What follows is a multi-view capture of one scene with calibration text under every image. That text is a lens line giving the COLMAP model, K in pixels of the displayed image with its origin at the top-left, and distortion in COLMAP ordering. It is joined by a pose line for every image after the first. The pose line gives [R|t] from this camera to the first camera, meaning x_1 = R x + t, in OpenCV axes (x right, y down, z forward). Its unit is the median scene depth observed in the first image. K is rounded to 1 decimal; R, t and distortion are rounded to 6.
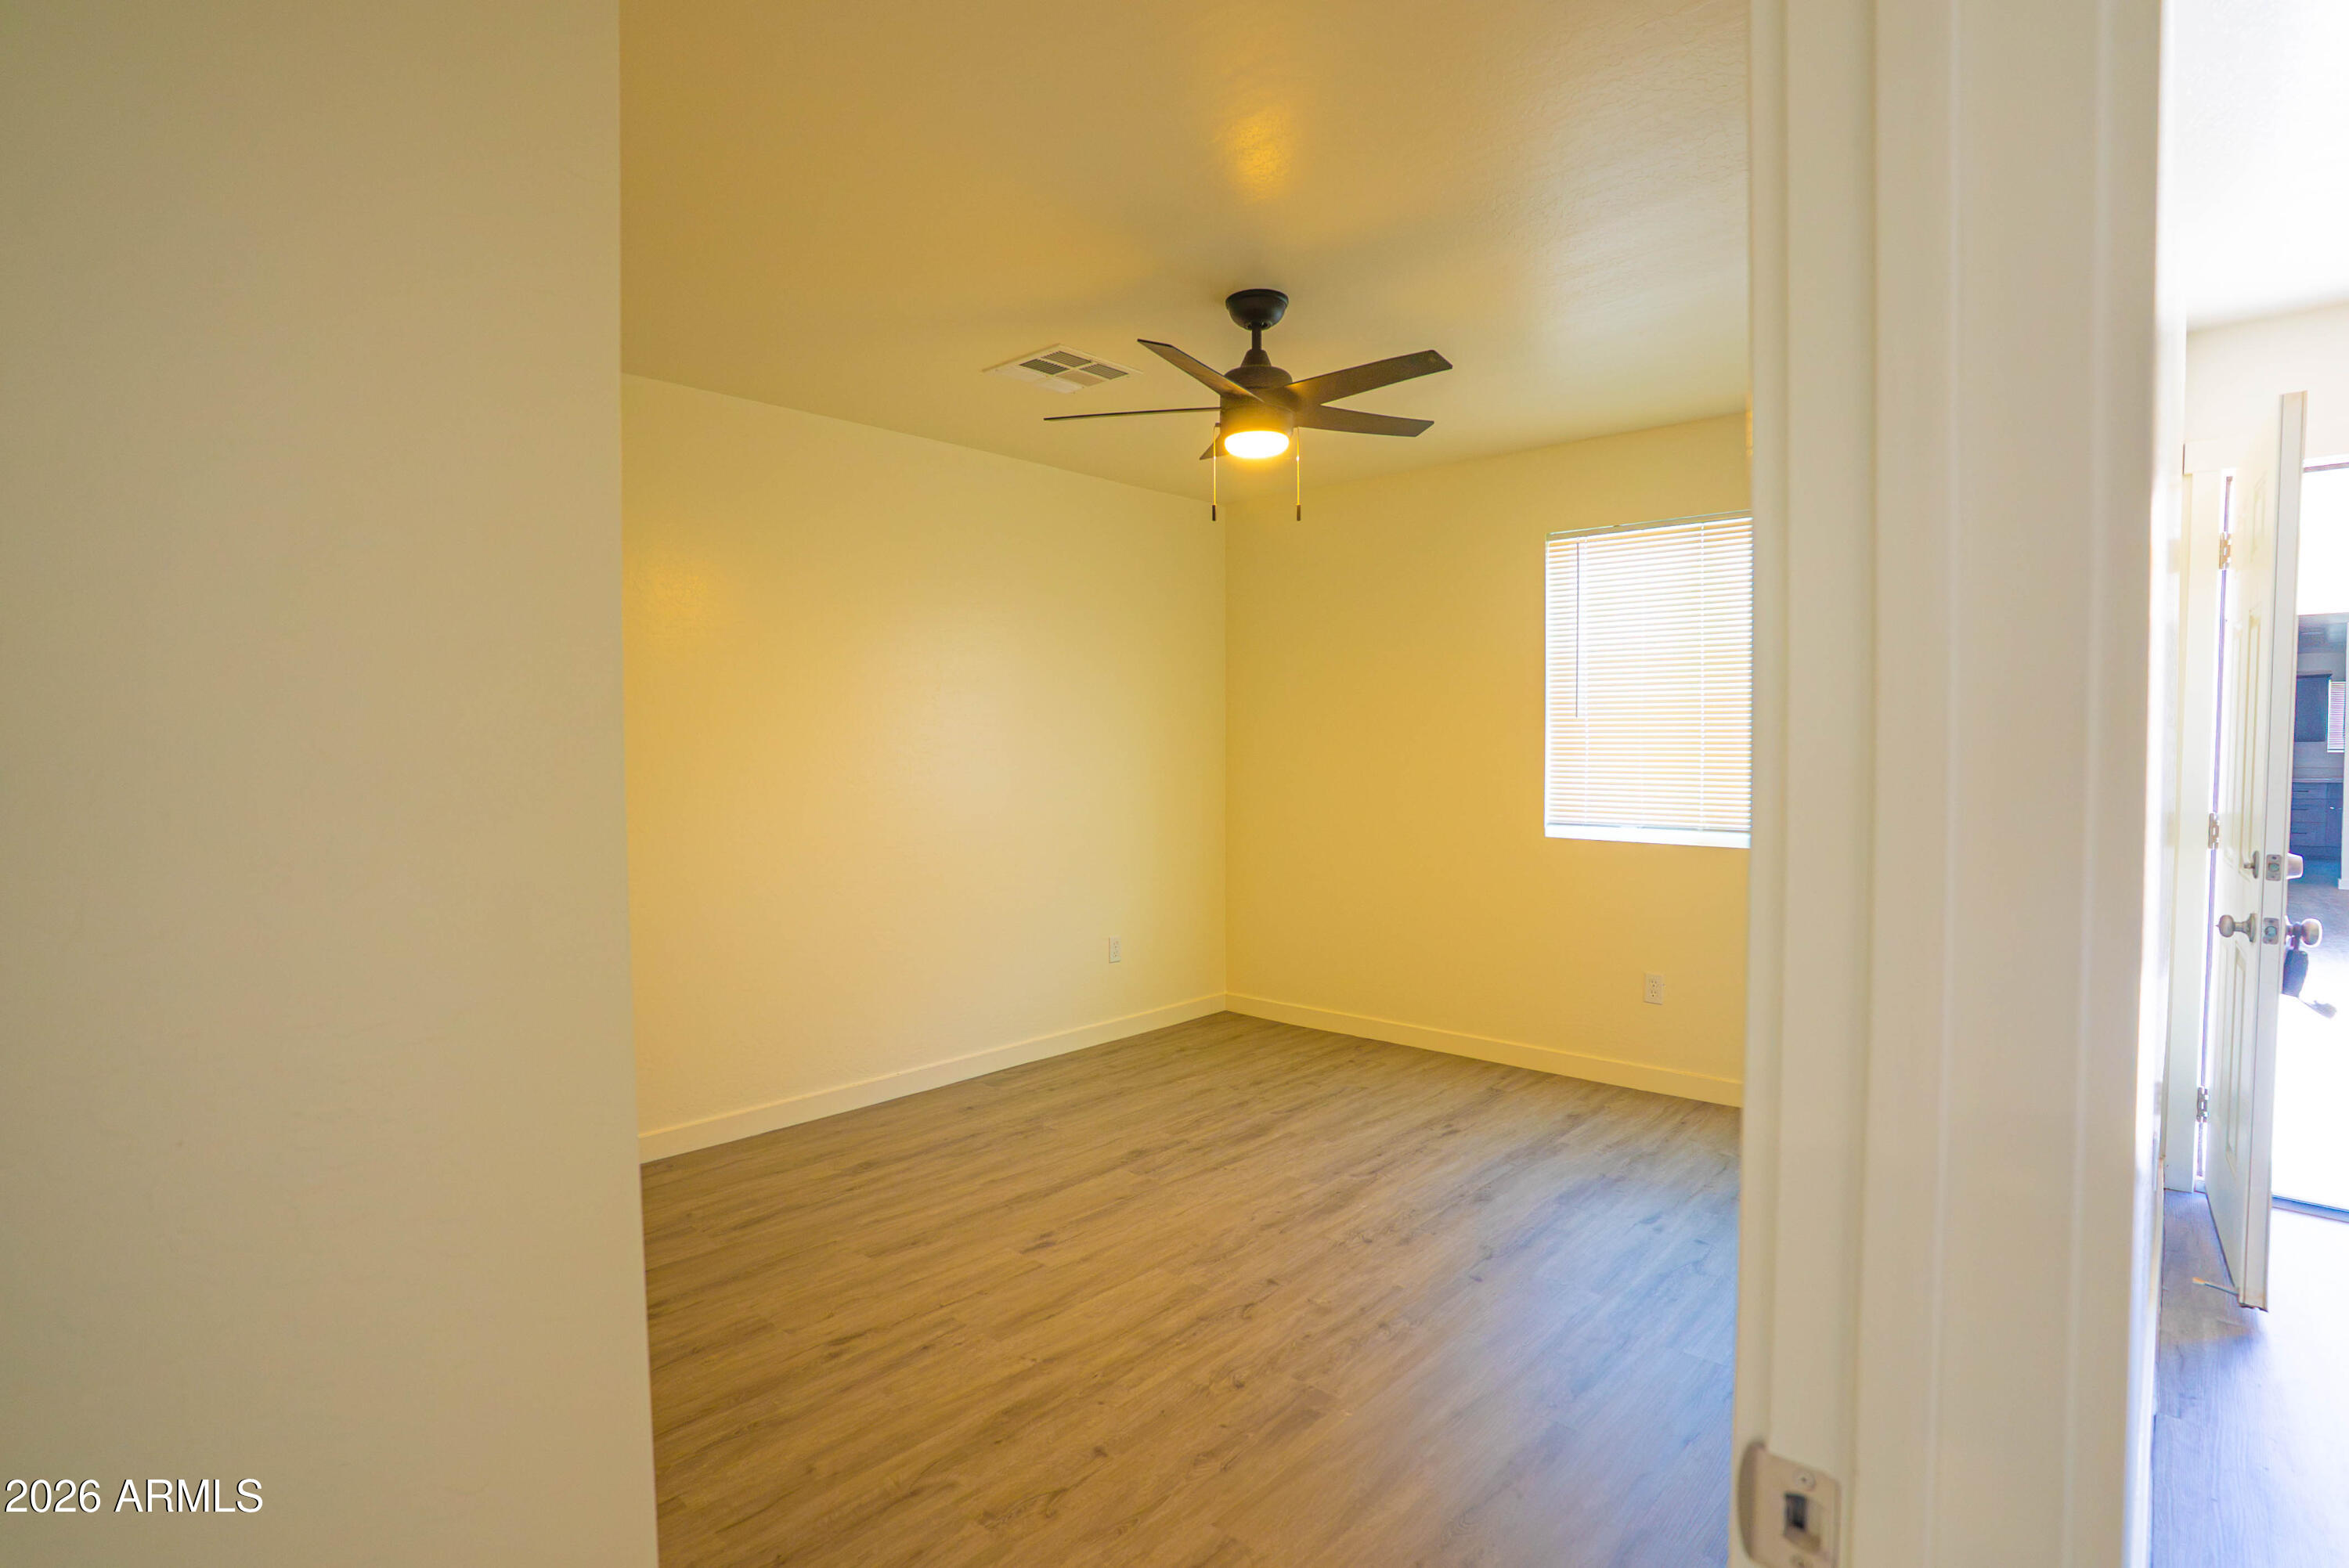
lens RADIAL K [[1165.4, 0, 1167.8], [0, 1165.4, 793.6], [0, 0, 1]] dist [-0.071695, 0.035304]
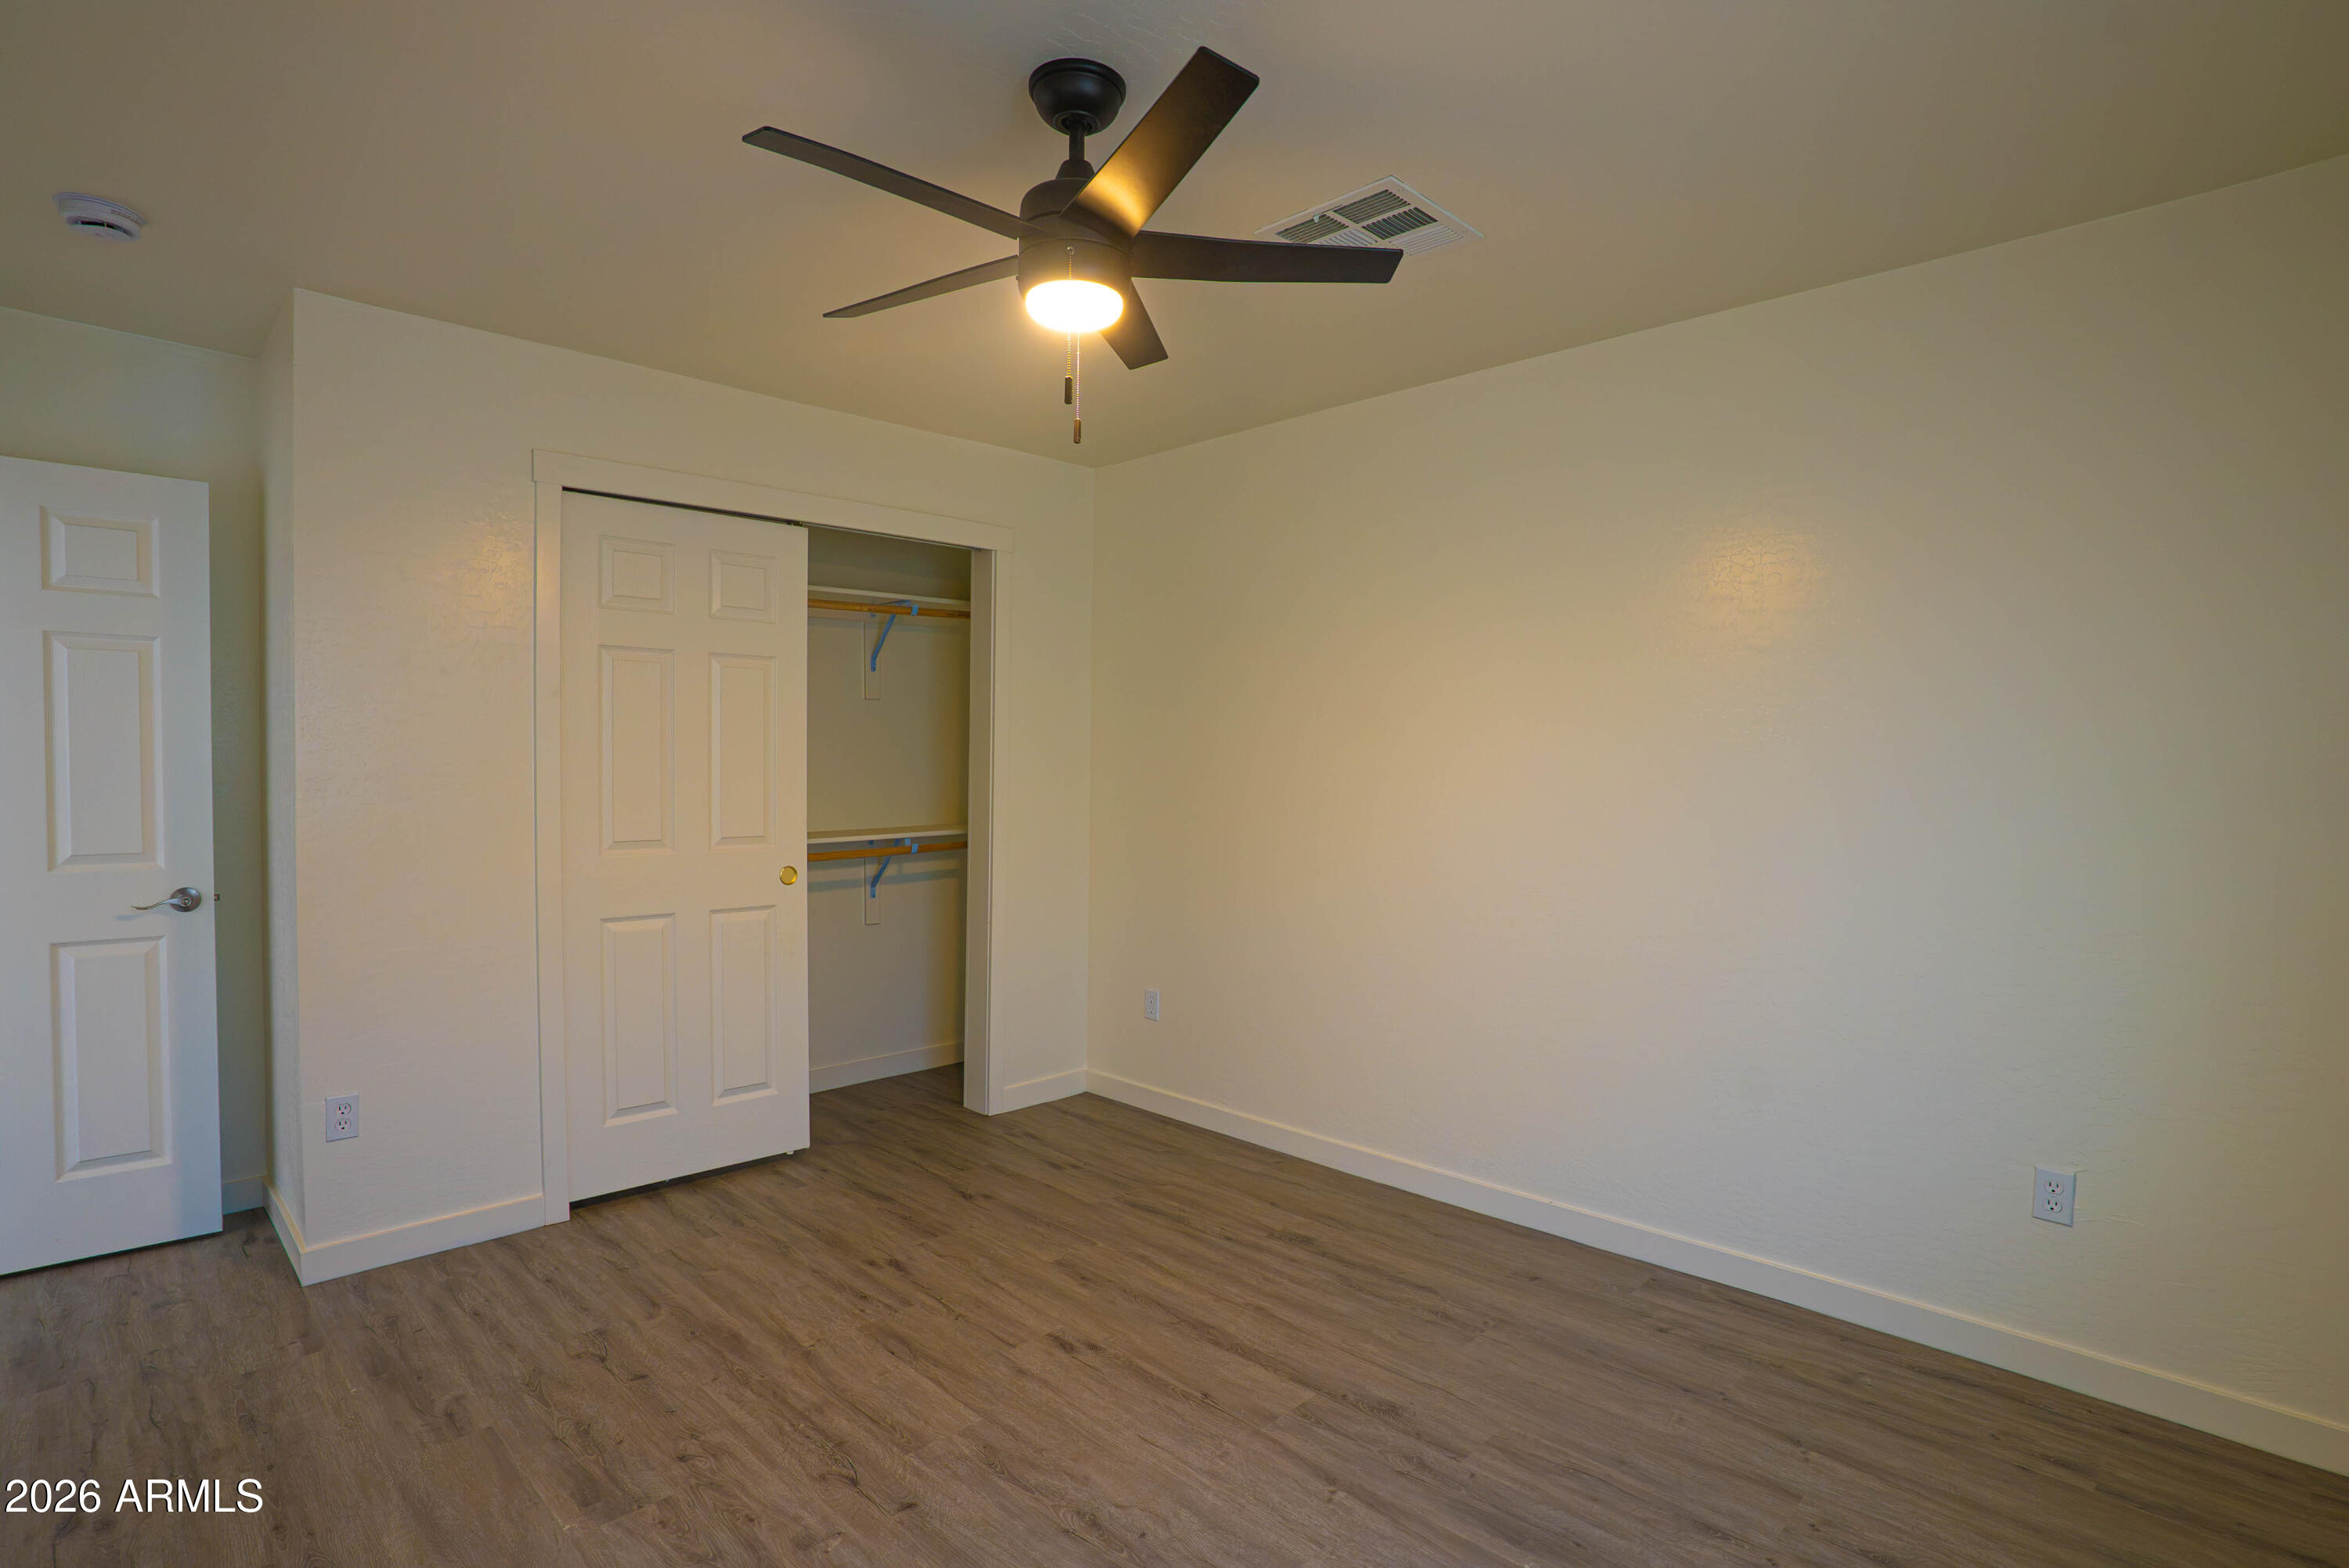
lens RADIAL K [[1165.4, 0, 1167.8], [0, 1165.4, 793.6], [0, 0, 1]] dist [-0.071695, 0.035304]
pose [[-0.056306, 0.026955, -0.998050, 0.686958], [-0.043140, 0.998636, 0.029405, -0.043982], [0.997481, 0.044711, -0.055066, 1.040635]]
